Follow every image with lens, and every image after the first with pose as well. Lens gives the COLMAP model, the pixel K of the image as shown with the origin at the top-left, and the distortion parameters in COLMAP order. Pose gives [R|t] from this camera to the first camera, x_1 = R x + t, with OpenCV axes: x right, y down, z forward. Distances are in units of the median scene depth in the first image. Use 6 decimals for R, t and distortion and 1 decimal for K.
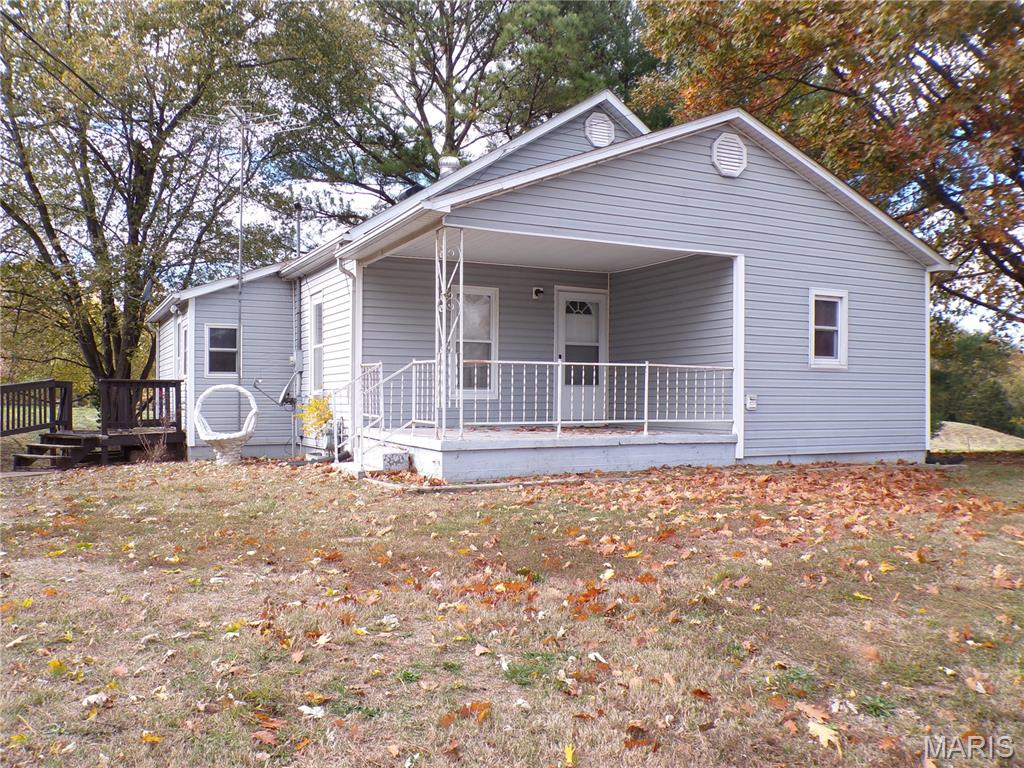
lens RADIAL K [[864.8, 0, 509.4], [0, 864.8, 389.4], [0, 0, 1]] dist [-0.022131, 0.035788]
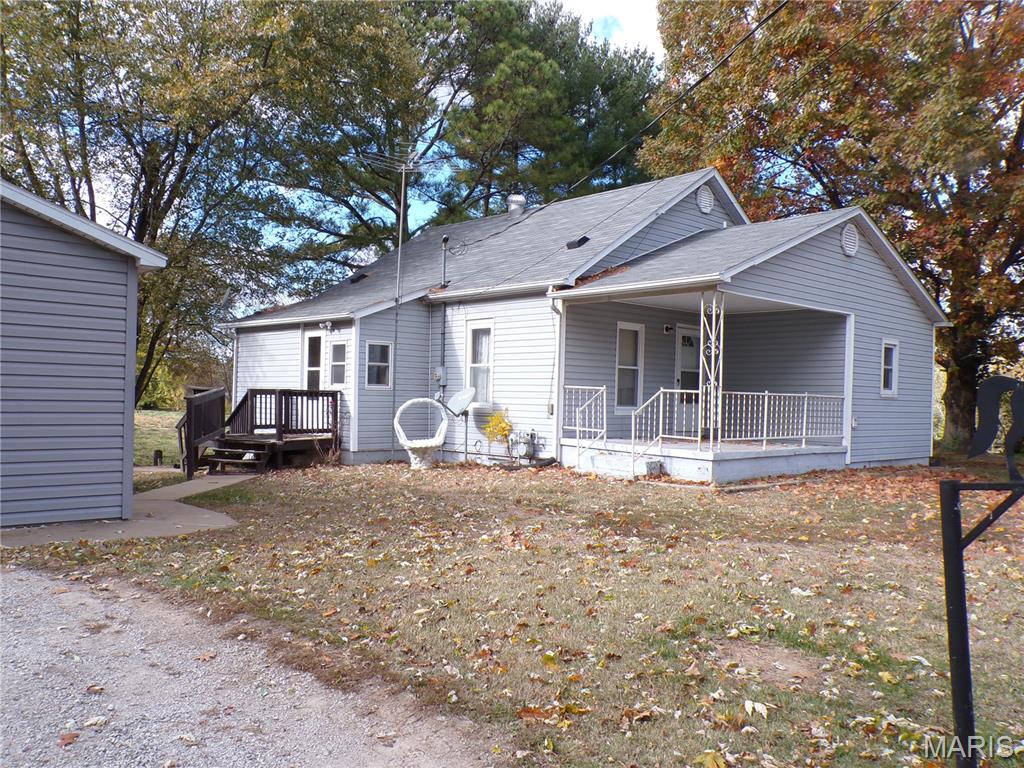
lens RADIAL K [[864.8, 0, 514.4], [0, 864.8, 390.6], [0, 0, 1]] dist [-0.022131, 0.035788]
pose [[0.962239, 0.022650, 0.271261, -0.572576], [-0.025151, 0.999667, 0.005746, -0.027957], [-0.271040, -0.012352, 0.962489, -0.152653]]
